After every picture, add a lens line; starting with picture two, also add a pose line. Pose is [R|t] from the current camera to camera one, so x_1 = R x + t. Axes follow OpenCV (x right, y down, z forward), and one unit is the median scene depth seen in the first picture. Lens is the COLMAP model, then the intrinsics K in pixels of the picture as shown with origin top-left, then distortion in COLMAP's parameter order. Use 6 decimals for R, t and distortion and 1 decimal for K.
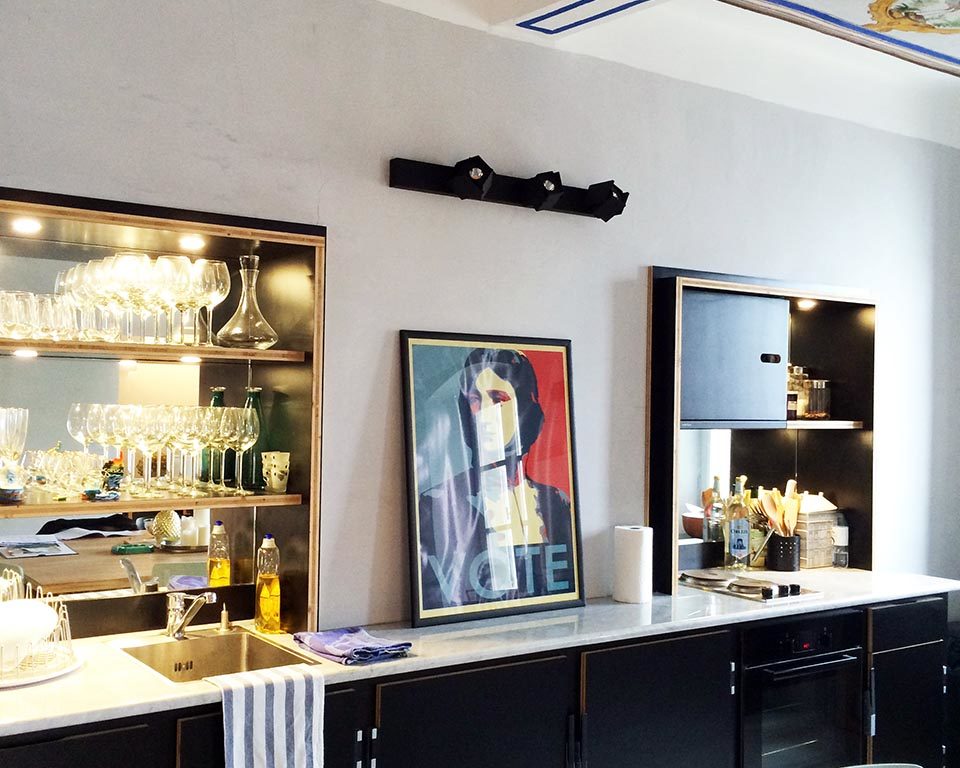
lens RADIAL K [[1100.4, 0, 480.0], [0, 1100.4, 384.0], [0, 0, 1]] dist [0.059661, -0.036993]
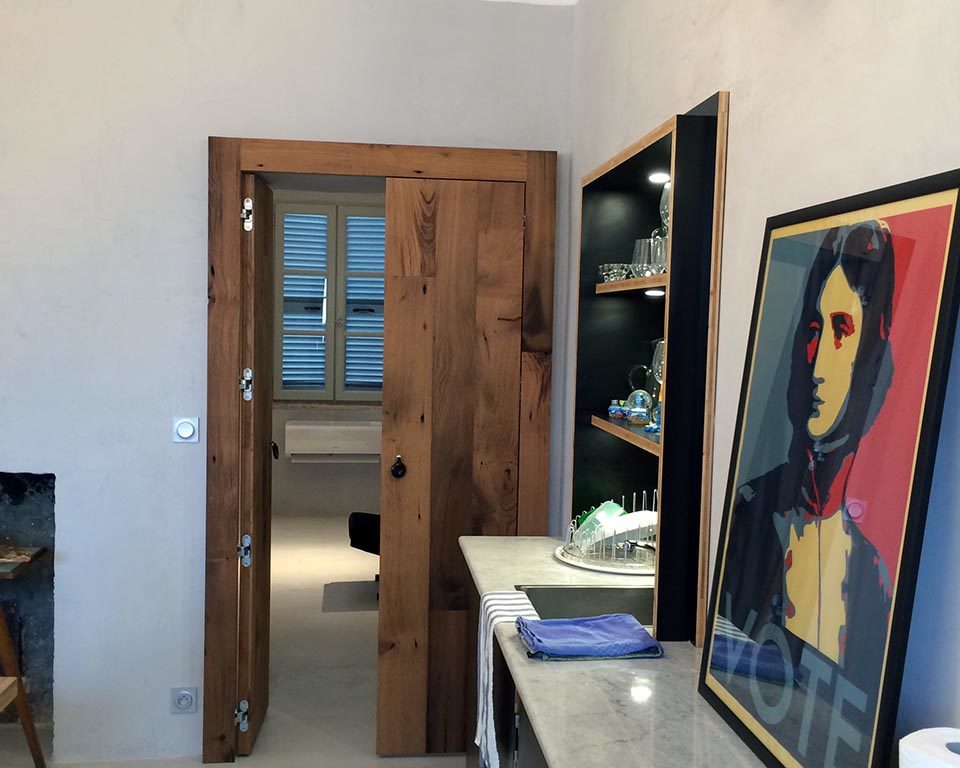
lens RADIAL K [[1100.4, 0, 480.0], [0, 1100.4, 384.0], [0, 0, 1]] dist [0.059661, -0.036993]
pose [[-0.500720, 0.015487, -0.865471, 0.498905], [-0.026904, 0.999078, 0.033443, 0.024264], [0.865191, 0.040031, -0.499841, 1.088973]]
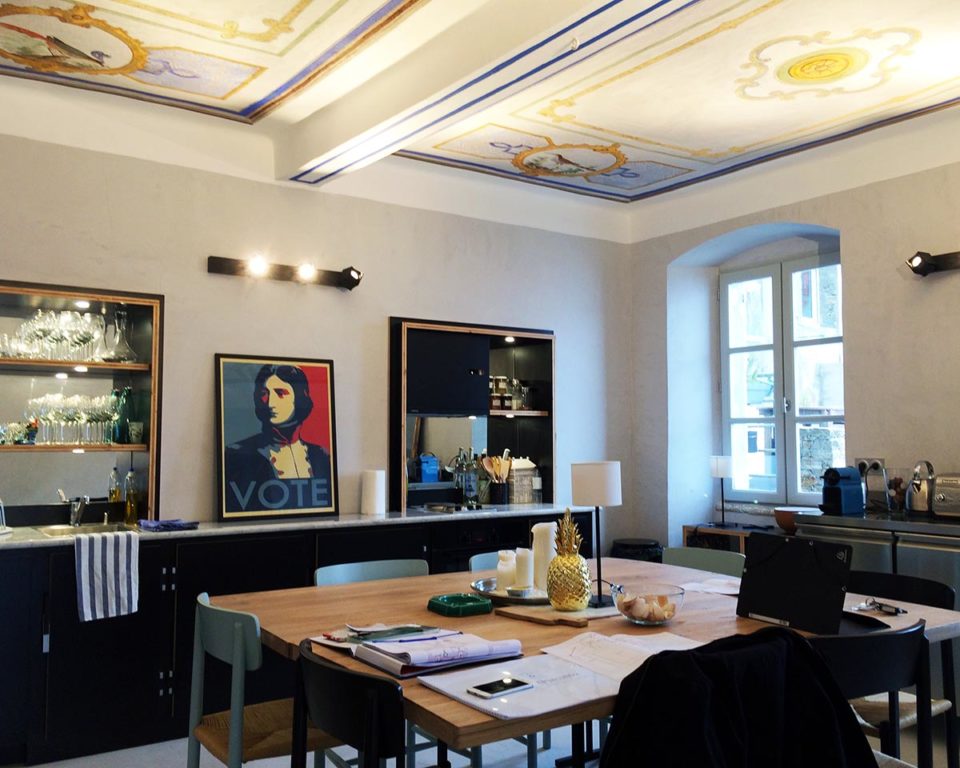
lens RADIAL K [[879.0, 0, 484.4], [0, 879.0, 387.6], [0, 0, 1]] dist [0.059044, -0.013366]
pose [[0.999666, -0.020387, -0.015873, 0.350929], [0.019588, 0.998608, -0.048975, 0.076905], [0.016850, 0.048647, 0.998674, -0.365671]]
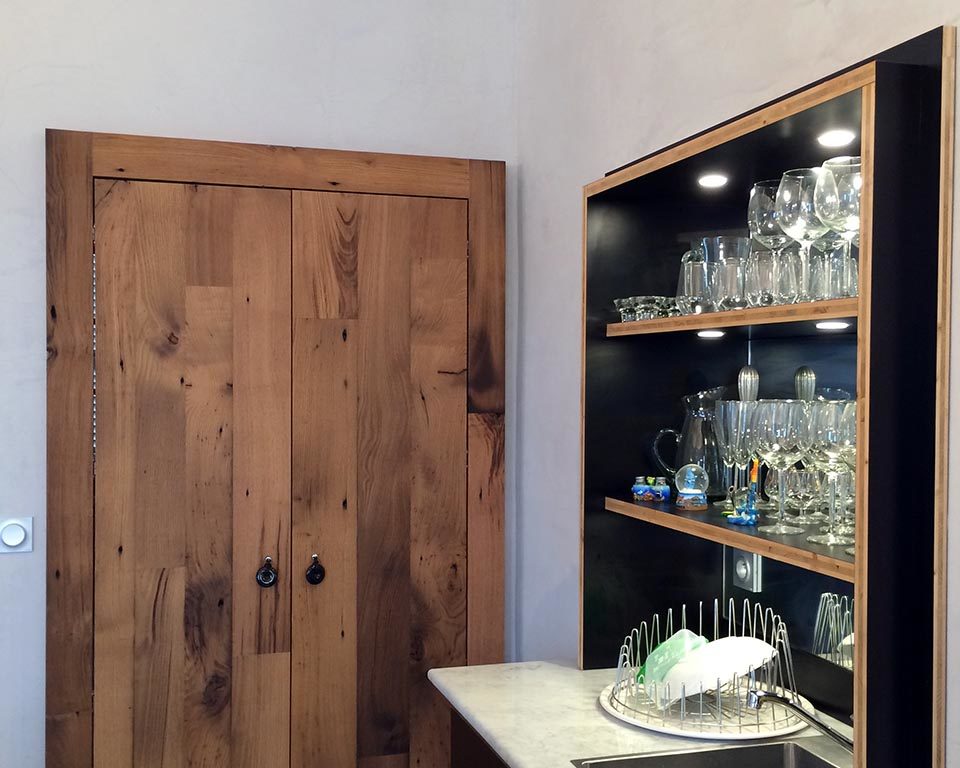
lens RADIAL K [[1100.4, 0, 480.0], [0, 1100.4, 384.0], [0, 0, 1]] dist [0.059661, -0.036993]
pose [[-0.321670, -0.016193, -0.946714, 0.335137], [-0.003642, 0.999868, -0.015864, 0.018268], [0.946845, -0.001655, -0.321686, 0.851646]]
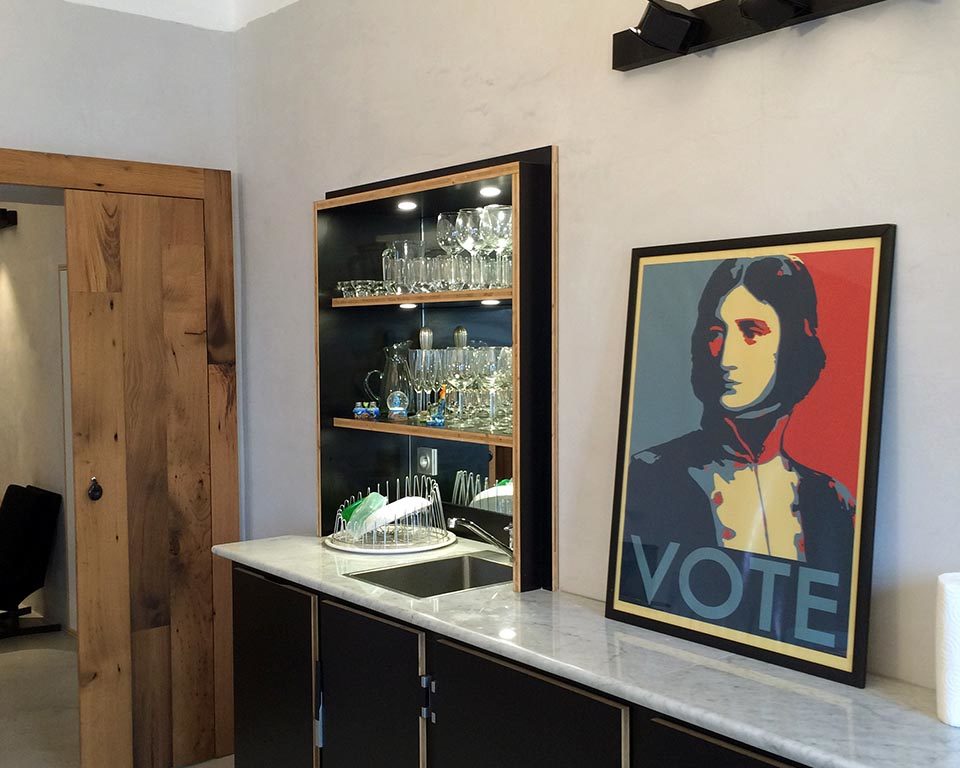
lens RADIAL K [[1100.4, 0, 480.0], [0, 1100.4, 384.0], [0, 0, 1]] dist [0.059661, -0.036993]
pose [[0.038783, 0.023927, -0.998961, 0.673848], [0.018750, 0.999520, 0.024668, 0.025160], [0.999072, -0.019687, 0.038316, 0.796684]]
